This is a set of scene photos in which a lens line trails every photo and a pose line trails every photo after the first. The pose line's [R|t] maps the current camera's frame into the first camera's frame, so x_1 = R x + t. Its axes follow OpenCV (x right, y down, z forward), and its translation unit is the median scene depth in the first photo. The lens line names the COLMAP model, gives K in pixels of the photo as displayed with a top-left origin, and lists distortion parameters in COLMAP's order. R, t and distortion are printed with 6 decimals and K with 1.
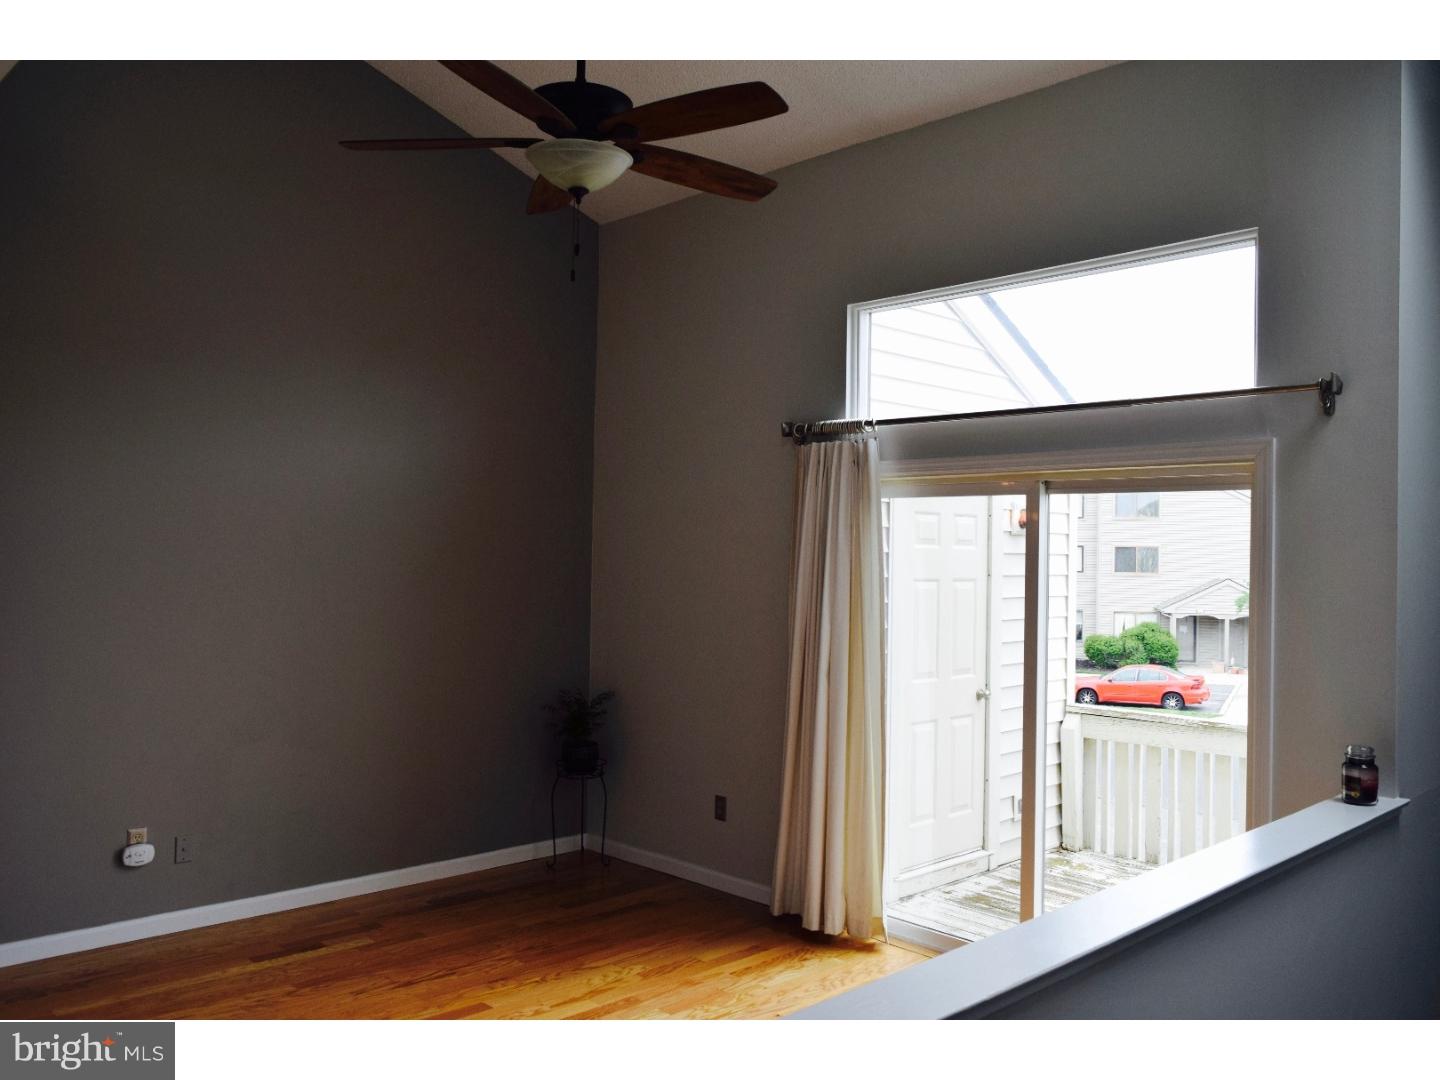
lens RADIAL K [[1158.0, 0, 720.0], [0, 1158.0, 540.0], [0, 0, 1]] dist [-0.009148, -0.002916]
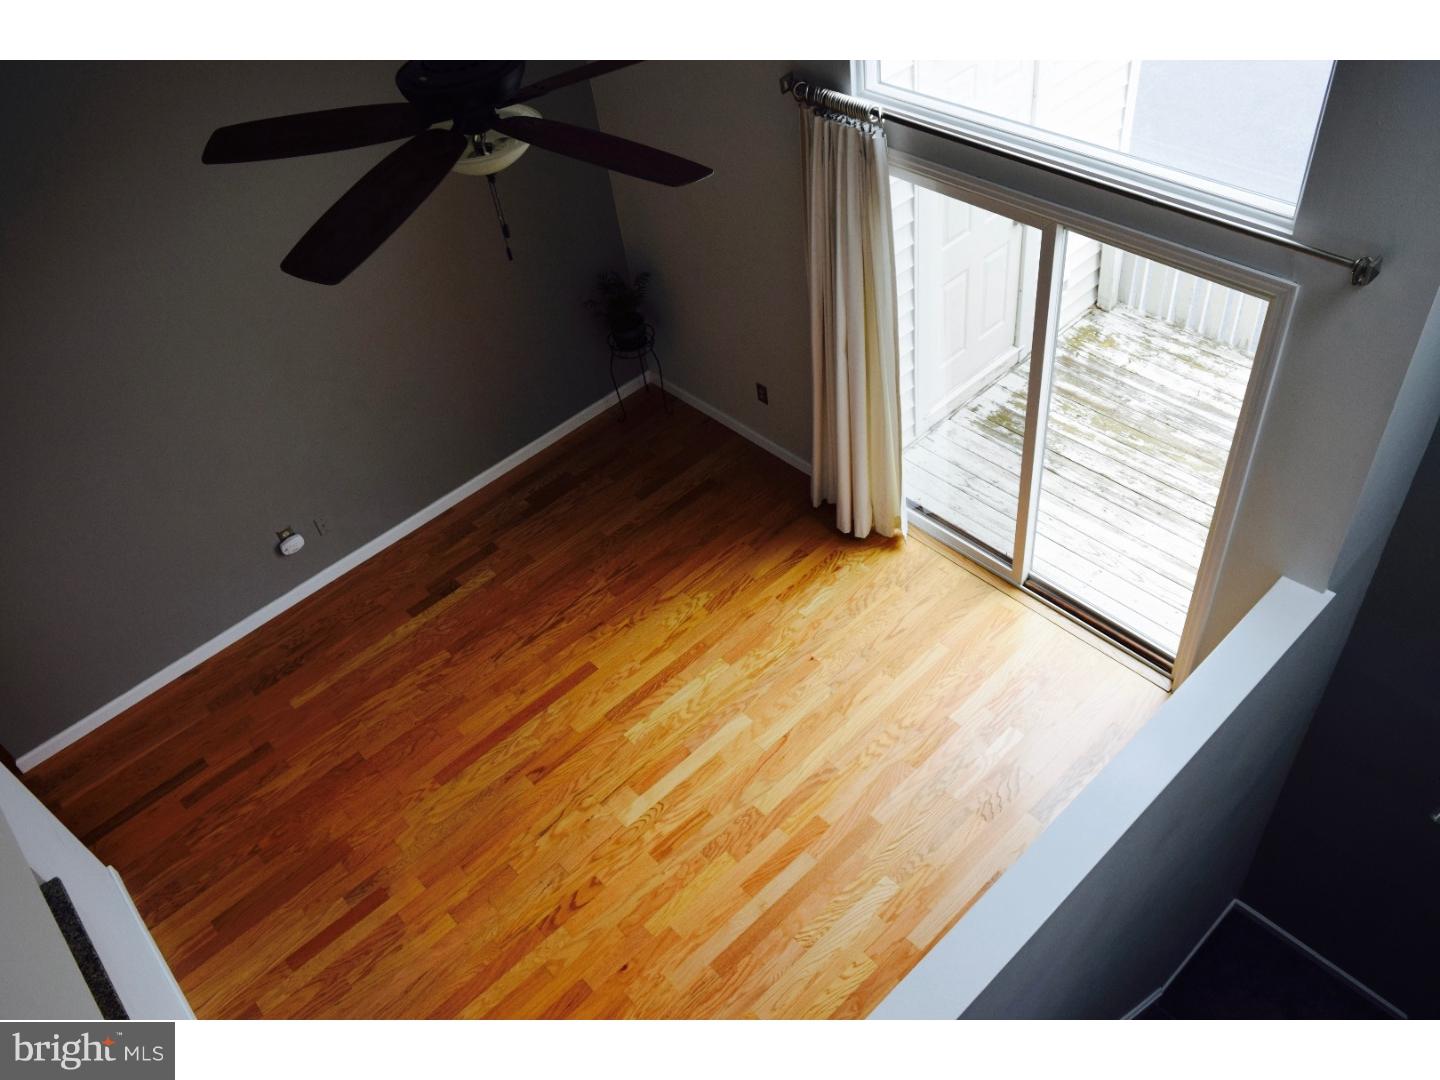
lens RADIAL K [[1120.4, 0, 720.0], [0, 1120.4, 540.0], [0, 0, 1]] dist [-0.015223, -0.000418]
pose [[0.989794, -0.071597, -0.123217, 0.097882], [0.138031, 0.696675, 0.703982, -0.511054], [0.035439, -0.713805, 0.699447, 0.180437]]
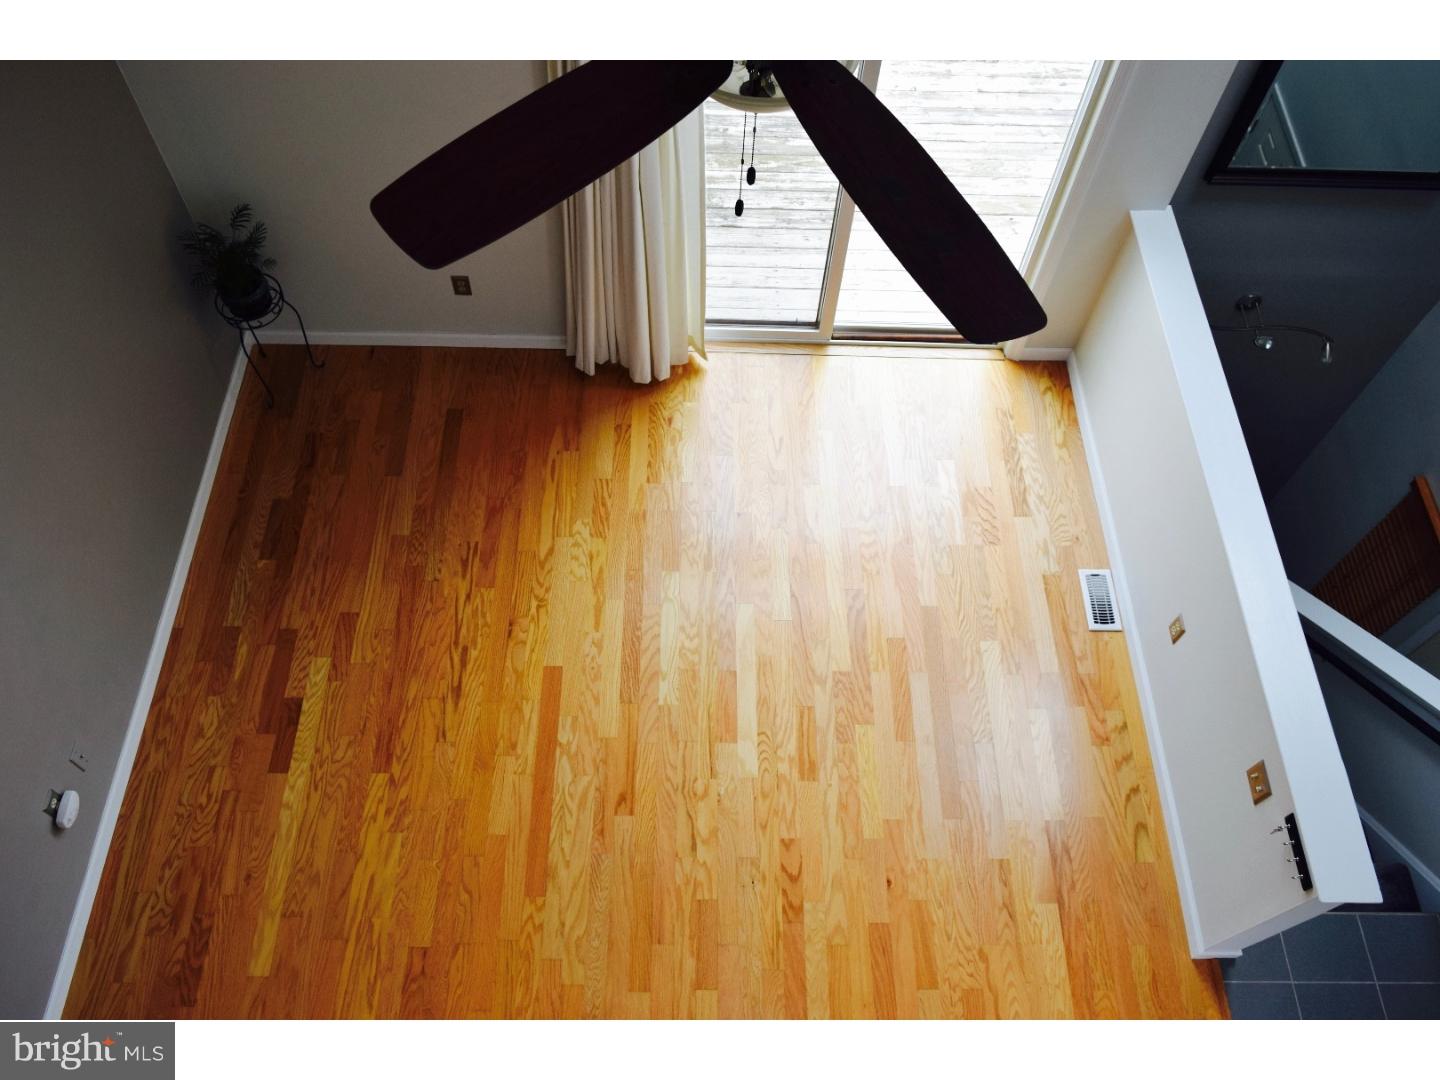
lens RADIAL K [[1120.4, 0, 720.0], [0, 1120.4, 540.0], [0, 0, 1]] dist [-0.015223, -0.000418]
pose [[0.699645, -0.607259, 0.376476, -0.364771], [-0.029936, 0.501537, 0.864618, -0.508142], [-0.713864, -0.616196, 0.332719, 0.530695]]
